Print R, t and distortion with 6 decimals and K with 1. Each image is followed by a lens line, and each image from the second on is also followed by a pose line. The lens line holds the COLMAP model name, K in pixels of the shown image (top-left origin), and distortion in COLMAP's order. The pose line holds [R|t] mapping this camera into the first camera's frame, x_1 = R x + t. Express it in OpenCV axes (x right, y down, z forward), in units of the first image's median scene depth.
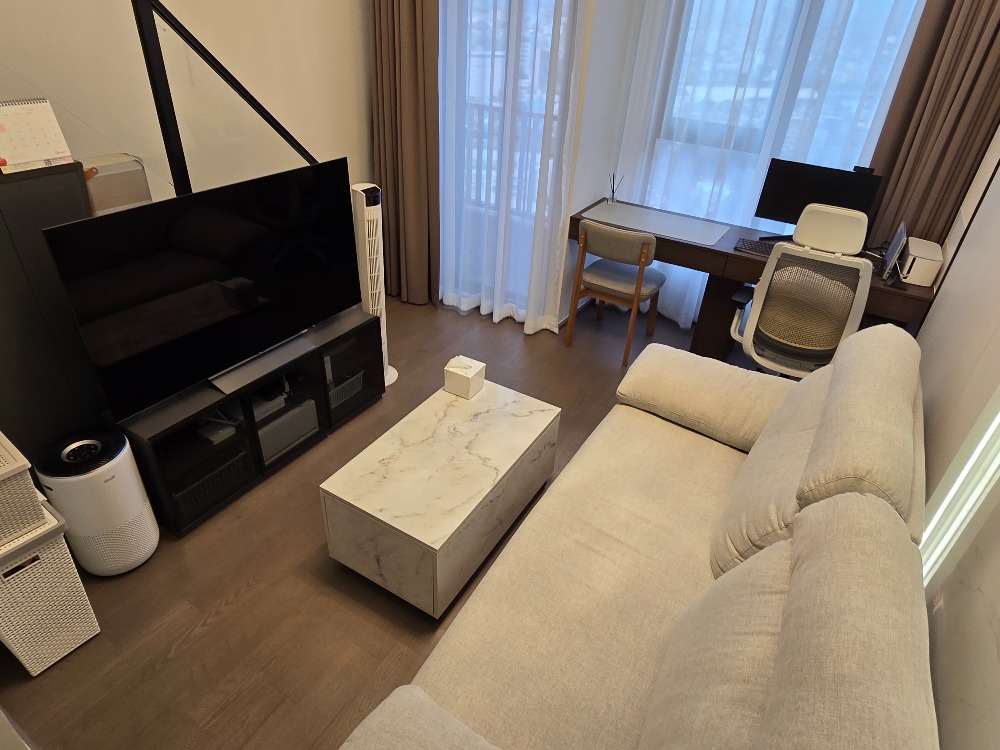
lens RADIAL K [[600.4, 0, 500.0], [0, 600.4, 375.0], [0, 0, 1]] dist [0.008117, 0.000577]
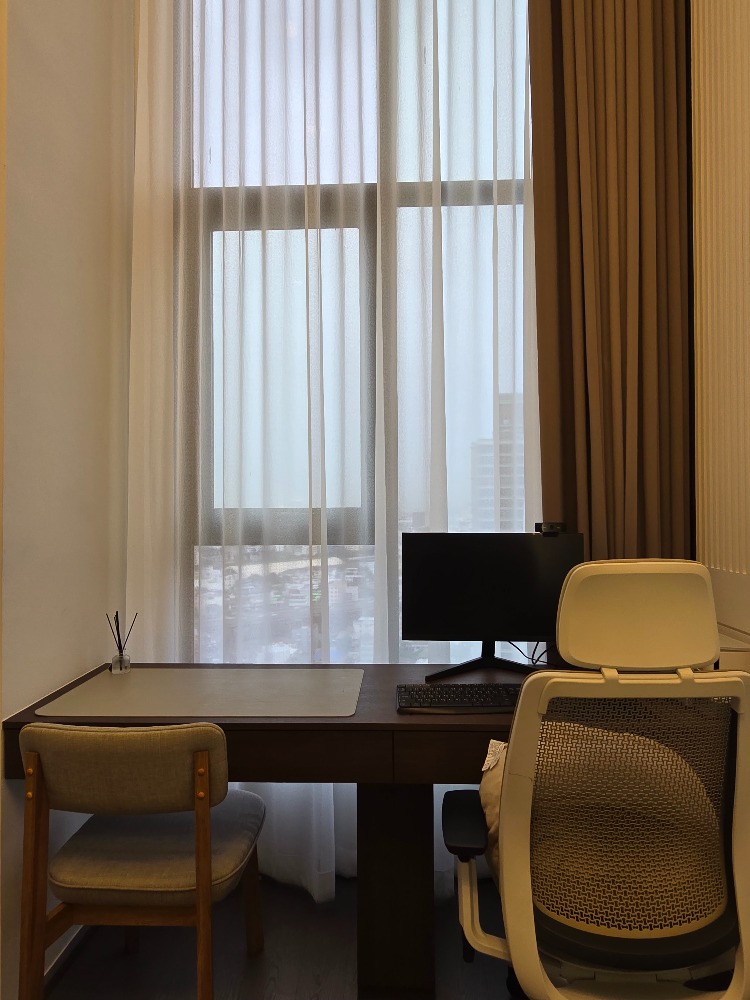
lens RADIAL K [[600.4, 0, 377.5], [0, 600.4, 491.6], [0, 0, 1]] dist [0.008117, 0.000577]
pose [[0.868682, -0.049680, 0.492872, 0.143616], [0.309224, 0.831685, -0.461173, -0.129011], [-0.387004, 0.553020, 0.737832, 0.520544]]
